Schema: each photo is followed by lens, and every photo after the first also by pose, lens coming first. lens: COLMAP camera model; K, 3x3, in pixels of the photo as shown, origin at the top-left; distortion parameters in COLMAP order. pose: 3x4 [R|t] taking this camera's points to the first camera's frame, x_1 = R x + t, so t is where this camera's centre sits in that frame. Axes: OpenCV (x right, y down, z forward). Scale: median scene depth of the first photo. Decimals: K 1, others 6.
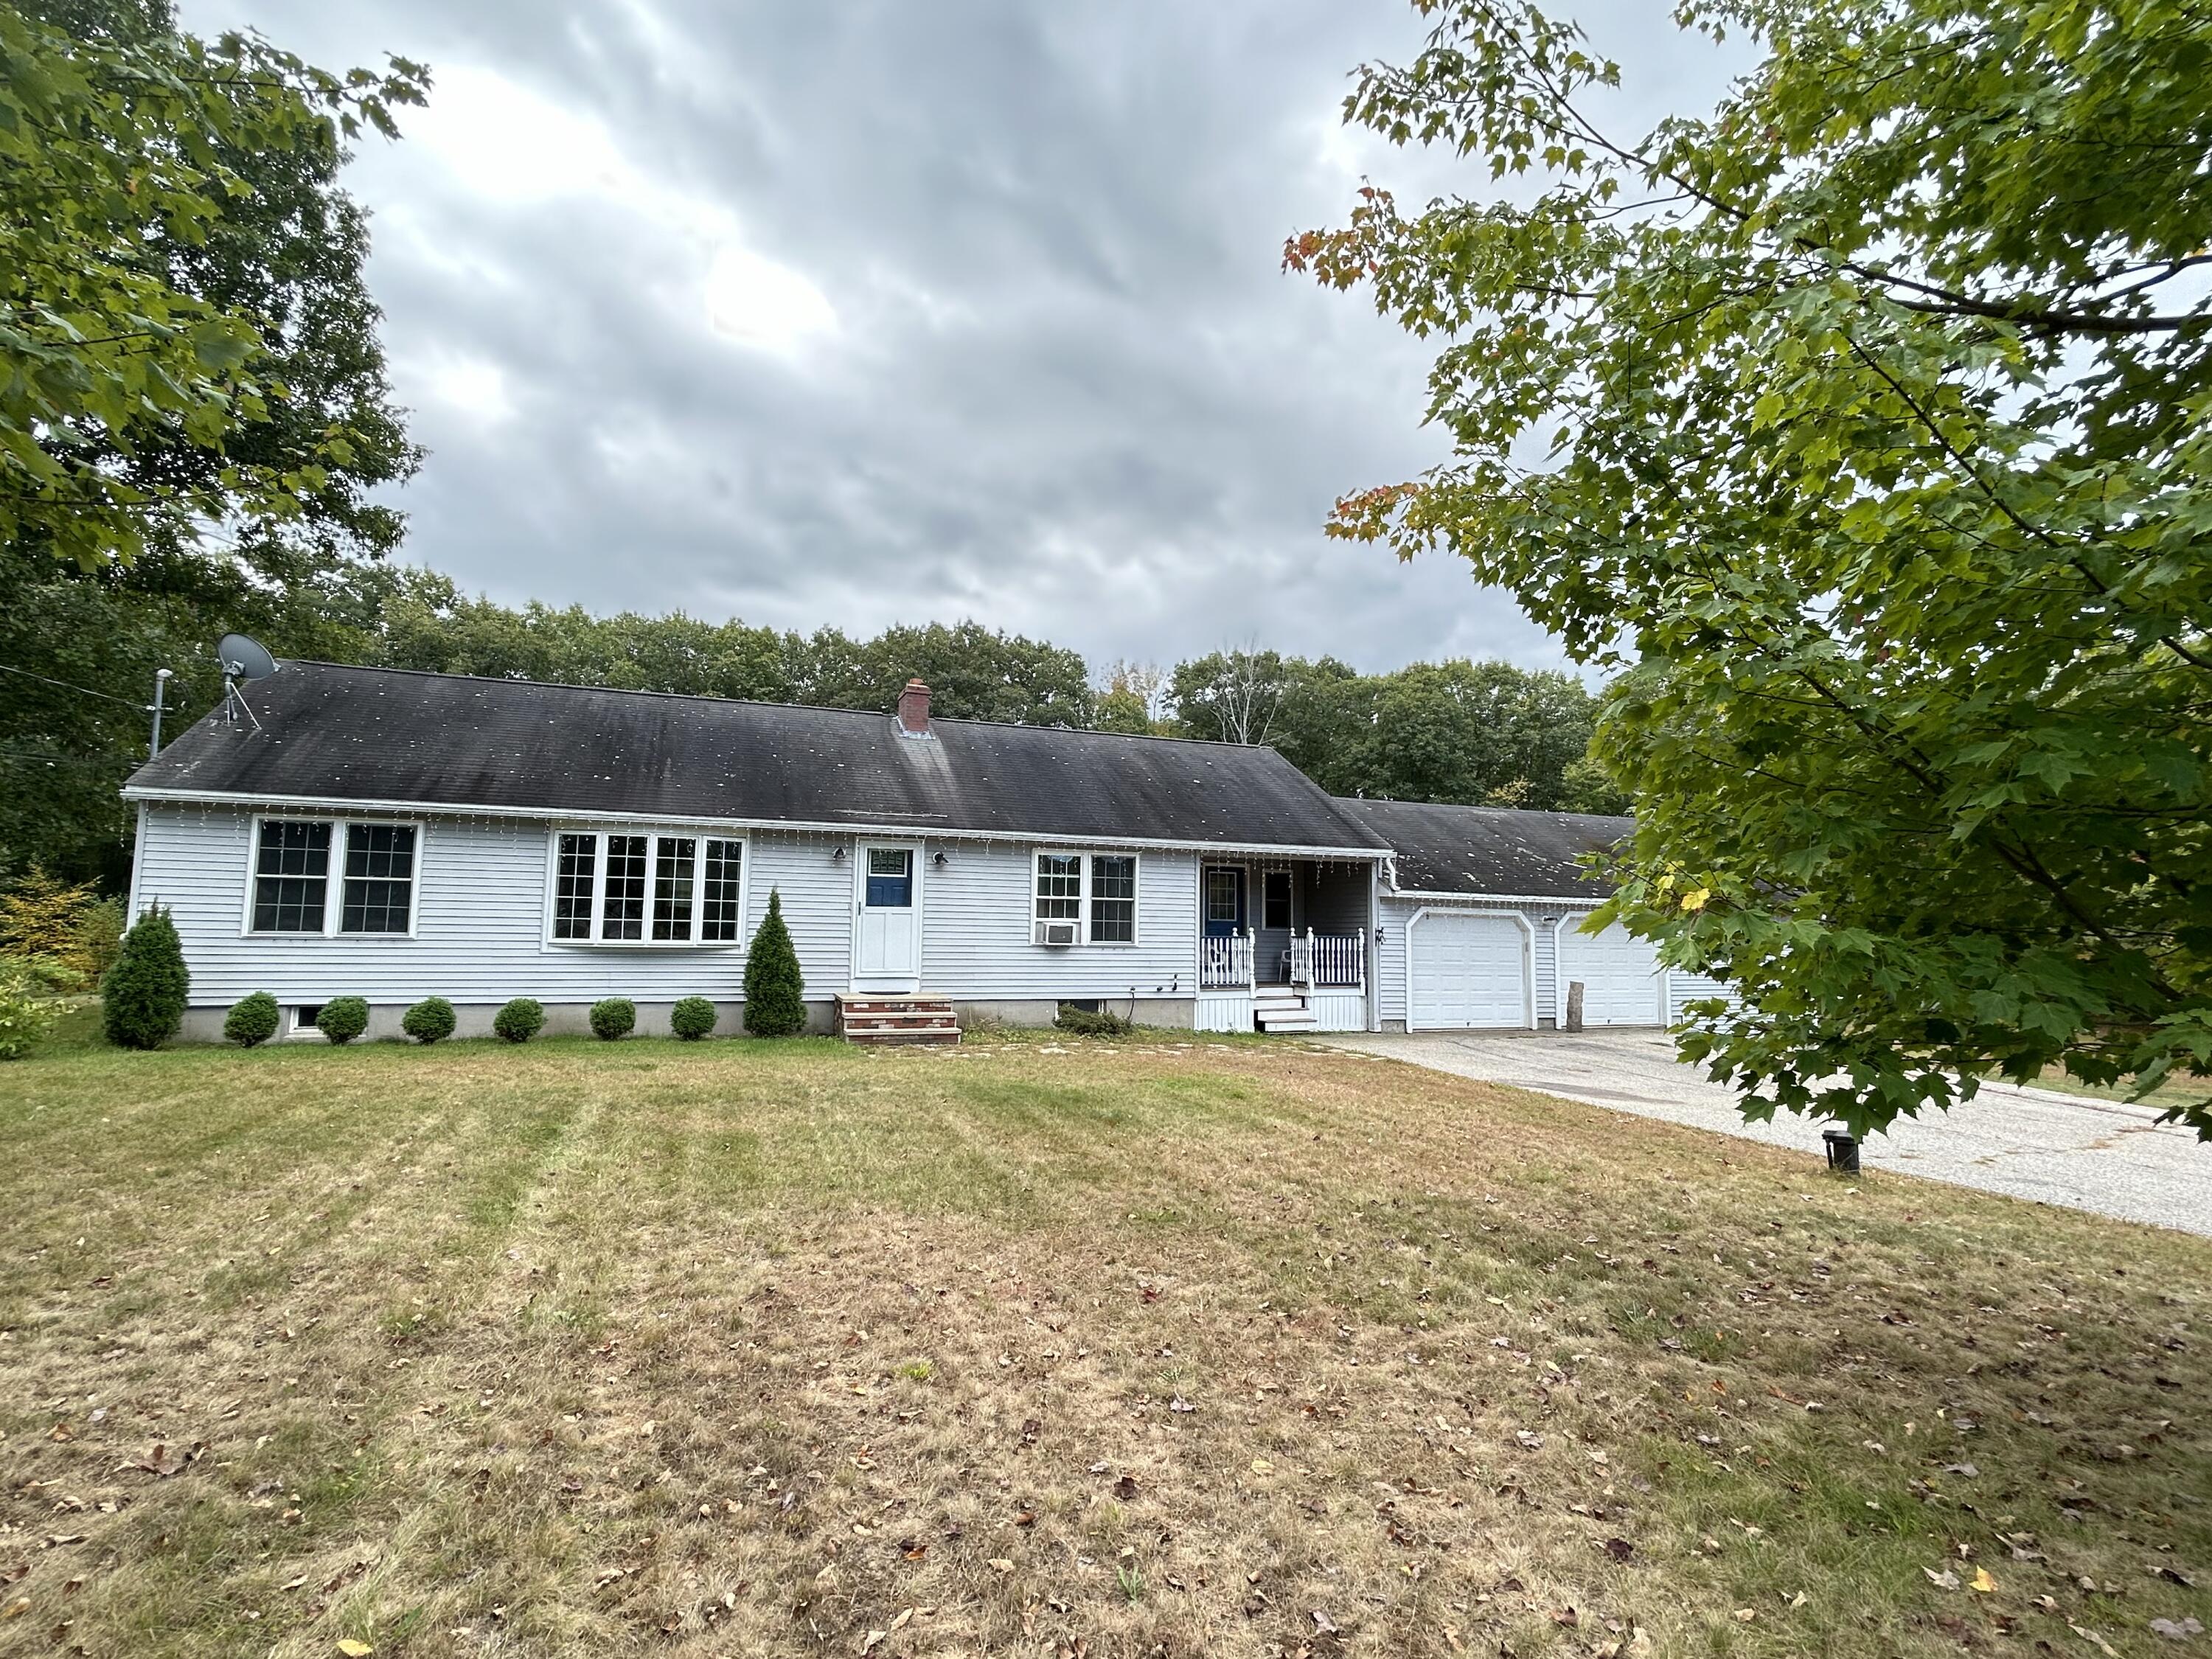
lens RADIAL K [[1041.7, 0, 1086.4], [0, 1041.7, 829.6], [0, 0, 1]] dist [-0.005818, 0.005224]
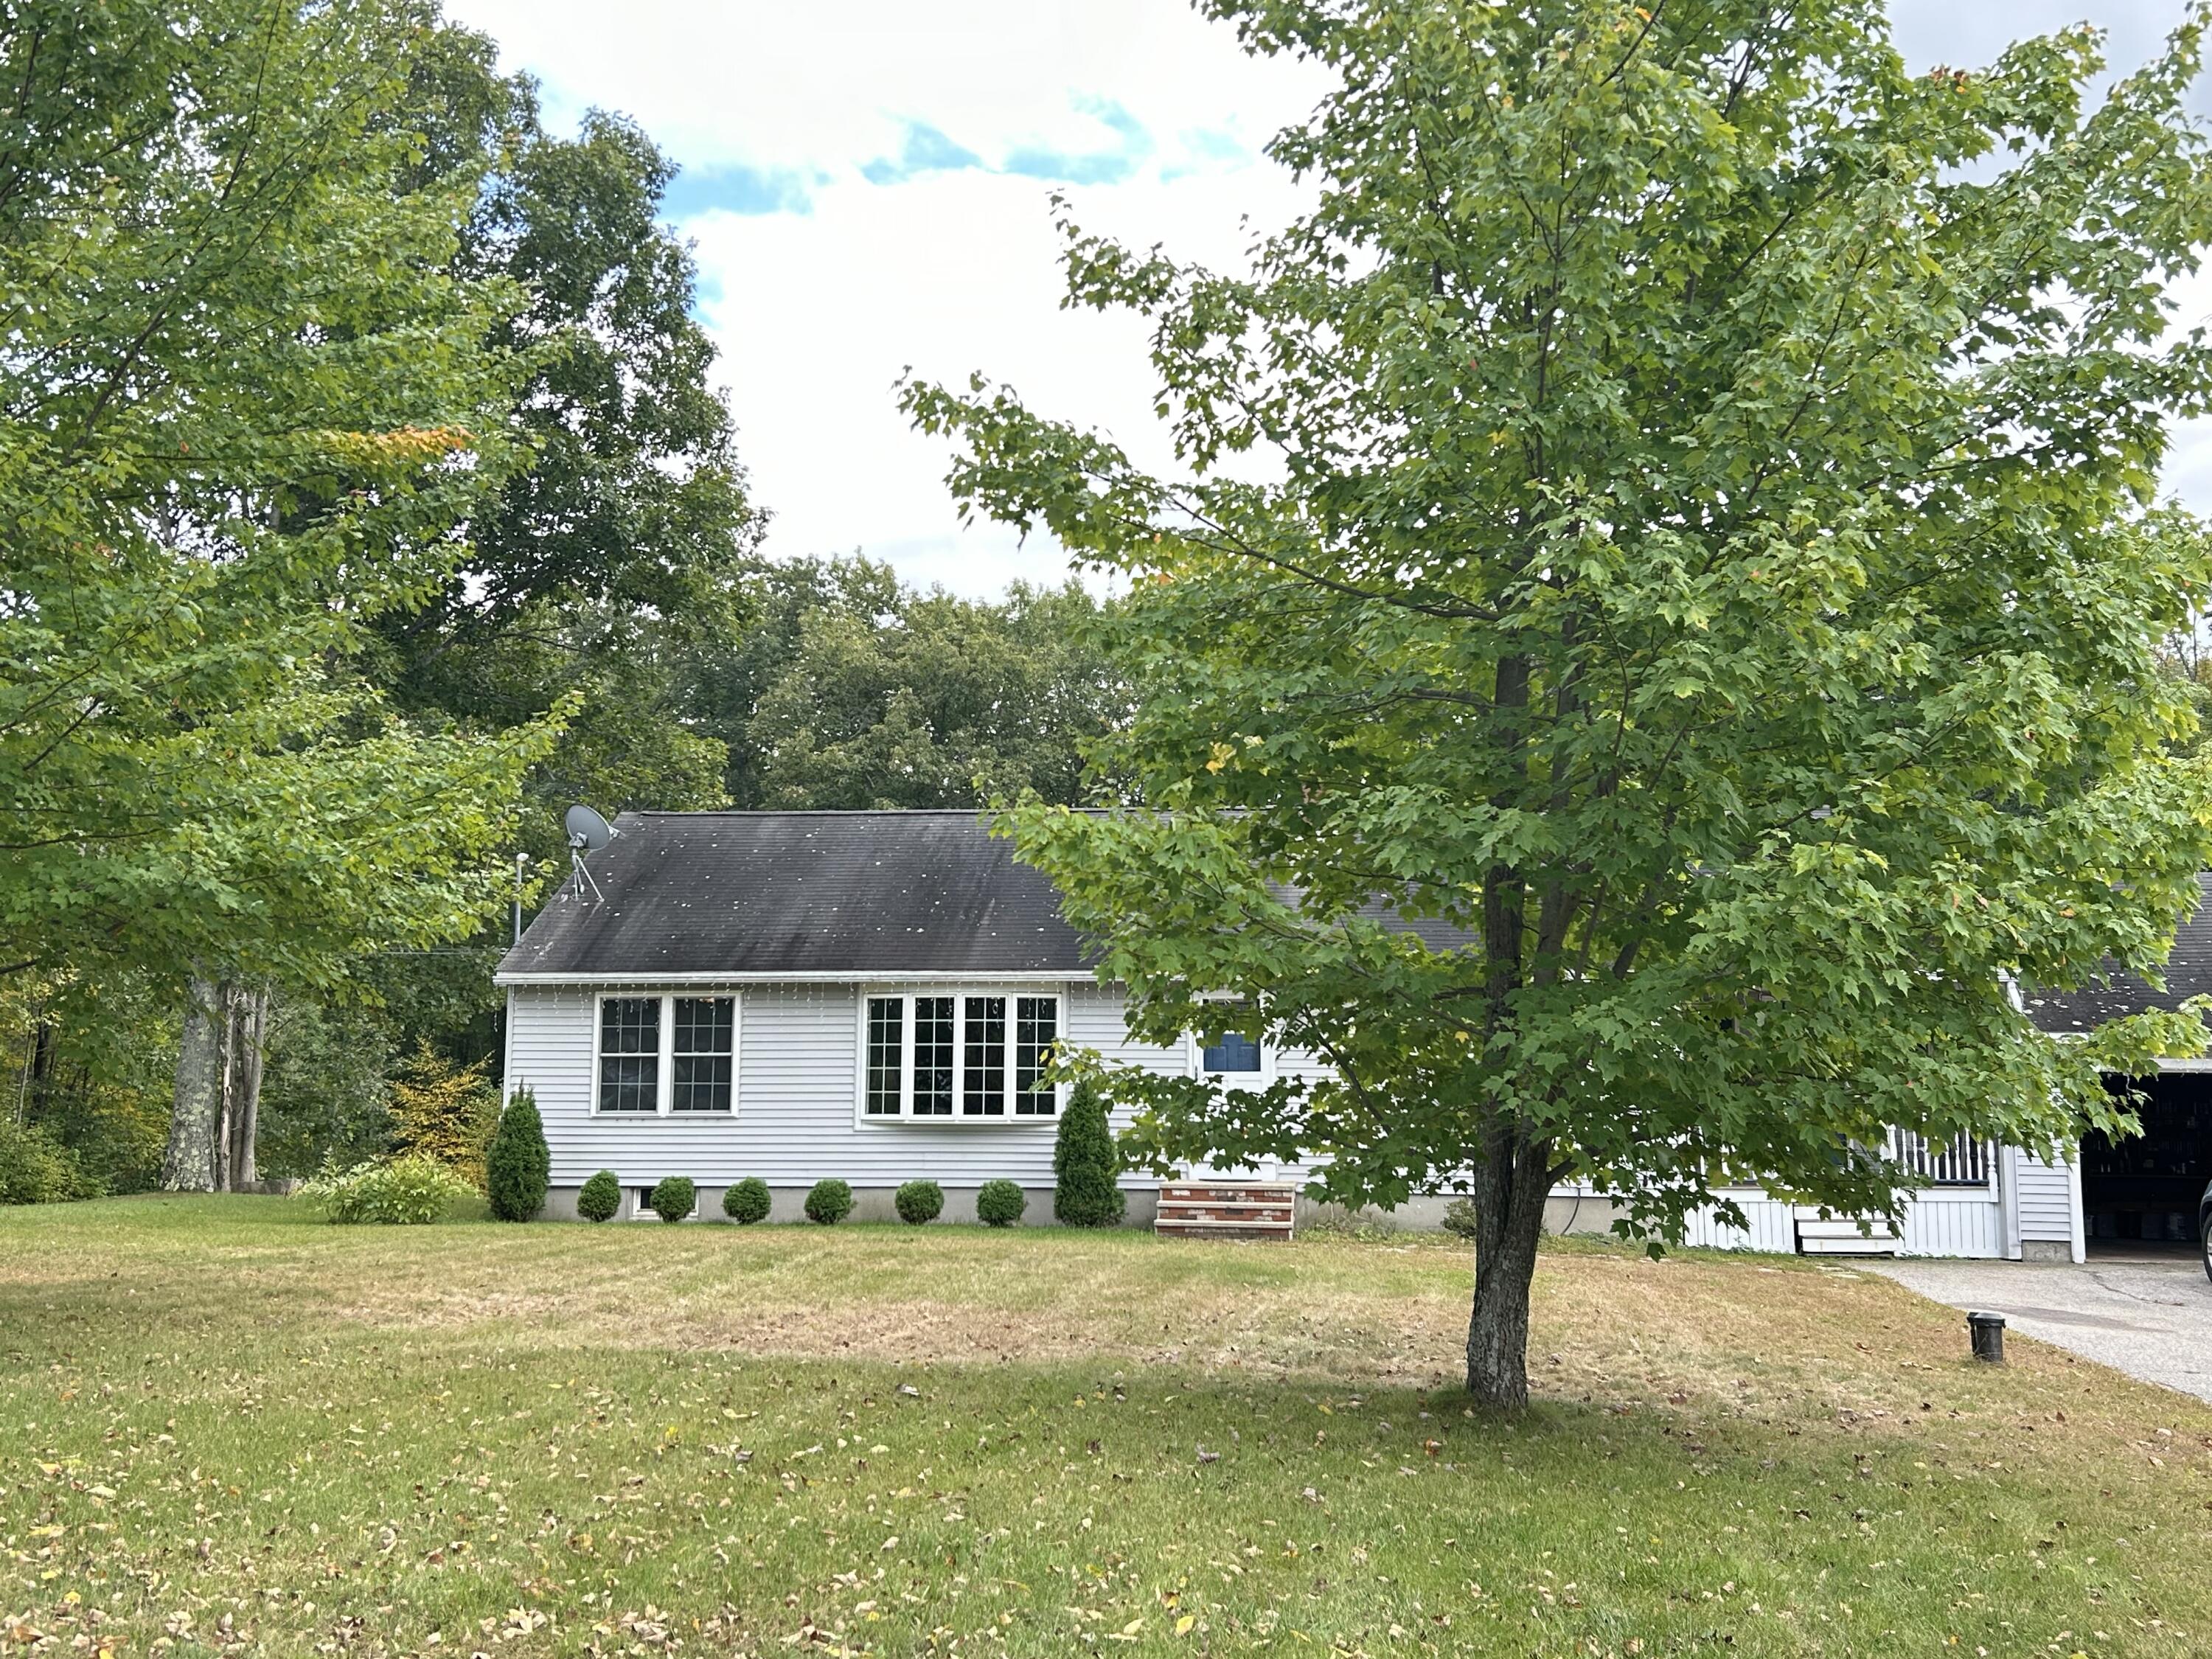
lens RADIAL K [[2233.5, 0, 1114.0], [0, 2233.5, 826.9], [0, 0, 1]] dist [0.110654, 0.000000]
pose [[0.880925, -0.071399, -0.467839, 0.593291], [0.054784, 0.997293, -0.049046, -0.036697], [0.470074, 0.017576, 0.882452, -0.606565]]
